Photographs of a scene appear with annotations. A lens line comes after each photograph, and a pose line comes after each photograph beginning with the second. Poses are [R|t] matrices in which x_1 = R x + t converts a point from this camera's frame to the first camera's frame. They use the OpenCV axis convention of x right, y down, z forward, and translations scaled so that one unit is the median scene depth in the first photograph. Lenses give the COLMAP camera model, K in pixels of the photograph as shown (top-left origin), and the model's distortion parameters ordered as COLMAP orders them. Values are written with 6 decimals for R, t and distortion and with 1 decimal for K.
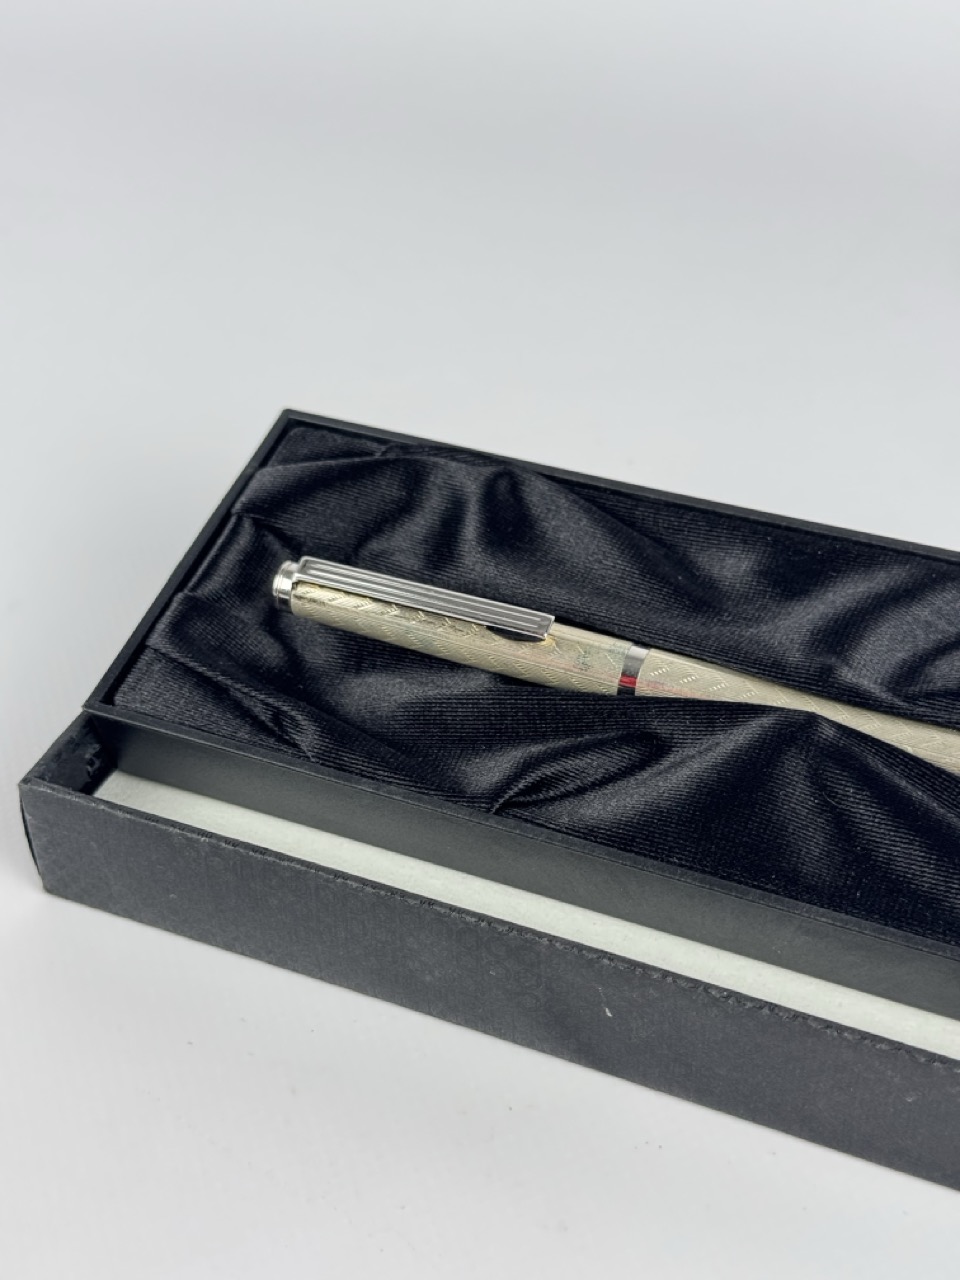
lens RADIAL K [[1778.3, 0, 480.3], [0, 1778.3, 637.3], [0, 0, 1]] dist [0.011424, 0.000000]
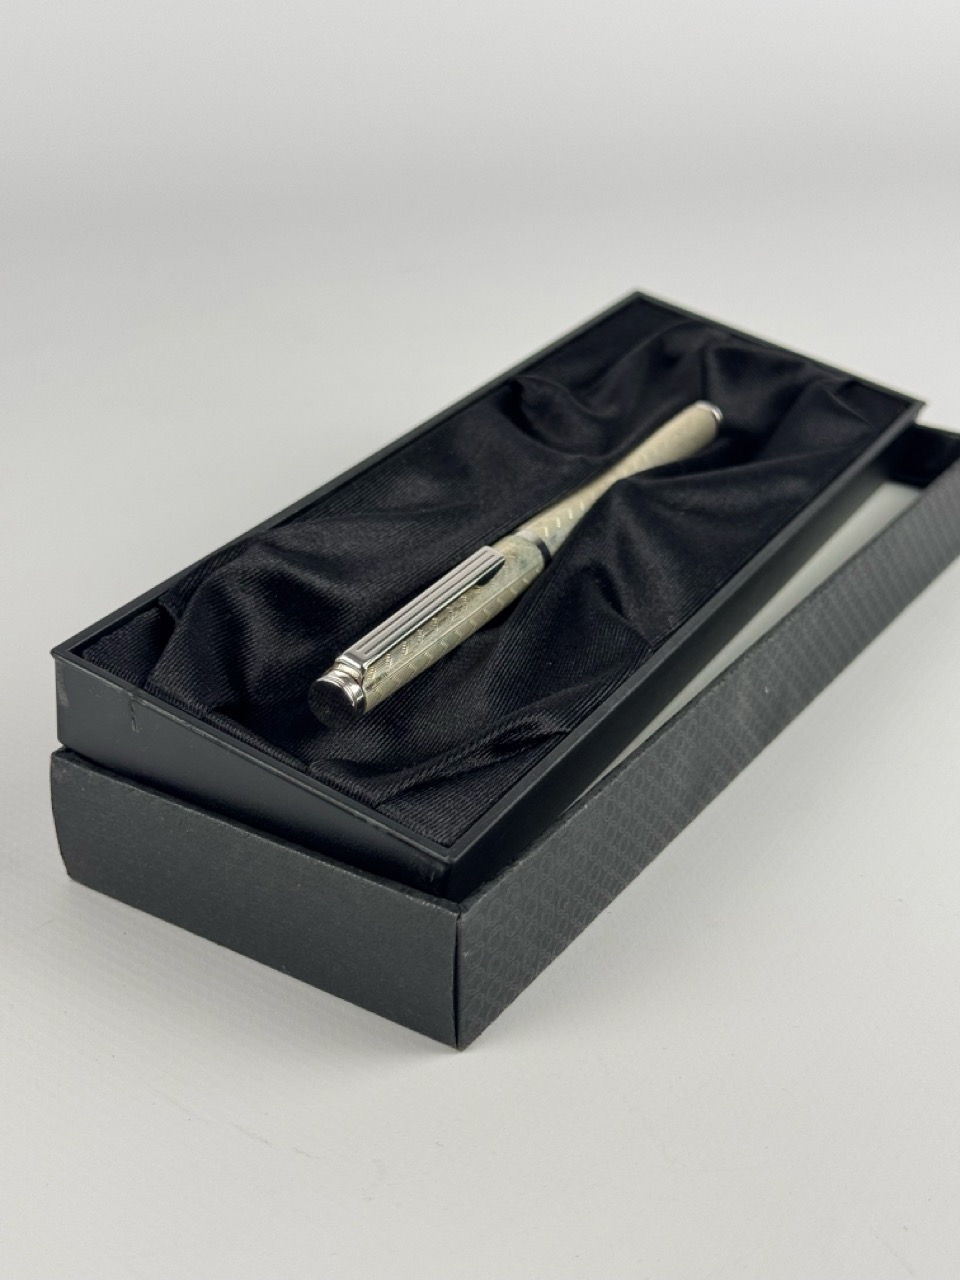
lens RADIAL K [[1778.3, 0, 481.0], [0, 1778.3, 641.6], [0, 0, 1]] dist [0.011424, 0.000000]
pose [[0.159095, -0.476826, 0.864480, -0.916327], [0.629694, 0.723411, 0.283130, -0.275540], [-0.760378, 0.499313, 0.415345, 0.556439]]
